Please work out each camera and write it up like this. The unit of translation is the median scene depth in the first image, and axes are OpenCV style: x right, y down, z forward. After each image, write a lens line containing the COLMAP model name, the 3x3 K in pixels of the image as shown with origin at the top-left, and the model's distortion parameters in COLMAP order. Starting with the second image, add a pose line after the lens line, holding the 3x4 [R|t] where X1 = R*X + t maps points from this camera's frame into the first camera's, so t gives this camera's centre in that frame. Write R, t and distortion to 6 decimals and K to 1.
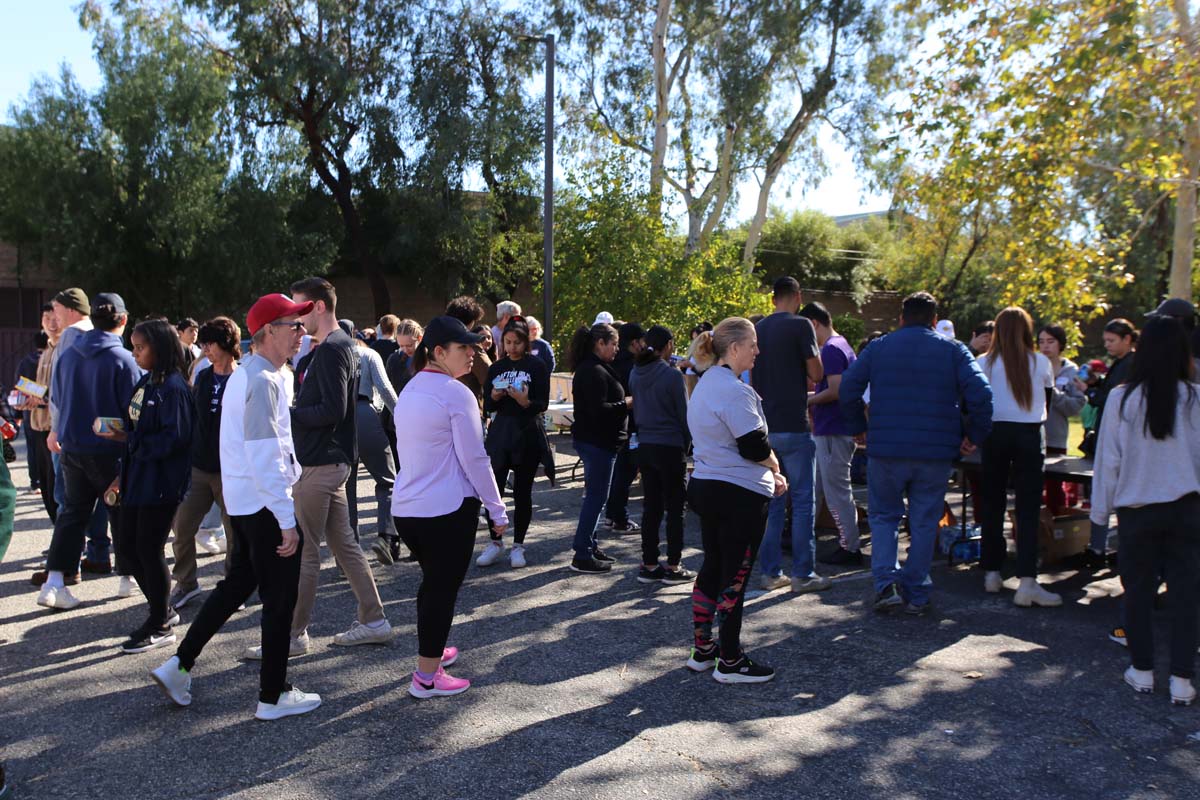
lens RADIAL K [[1135.7, 0, 592.6], [0, 1135.7, 402.7], [0, 0, 1]] dist [-0.010714, 0.127910]
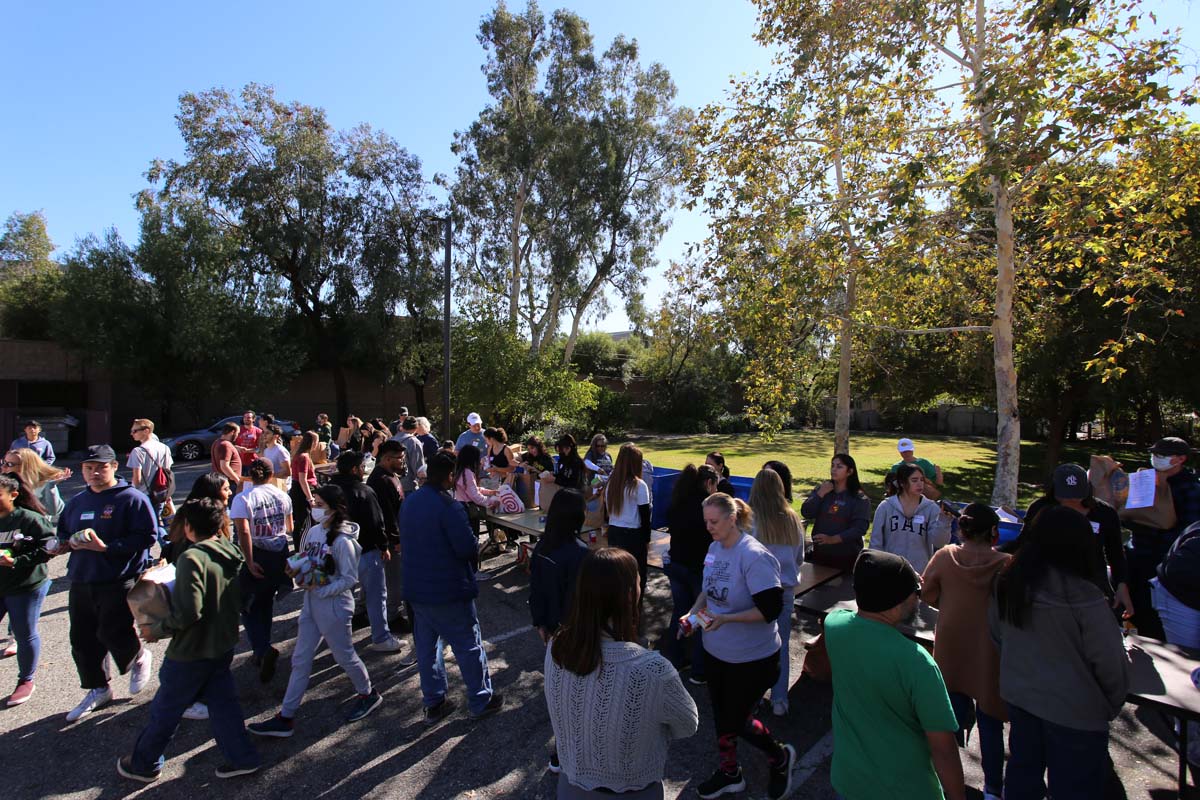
lens RADIAL K [[592.0, 0, 593.0], [0, 592.0, 398.6], [0, 0, 1]] dist [-0.073369, 0.035724]
pose [[0.979495, -0.003536, 0.201437, -0.005363], [0.013353, 0.998787, -0.047397, -0.025068], [-0.201025, 0.049115, 0.978354, 0.122469]]
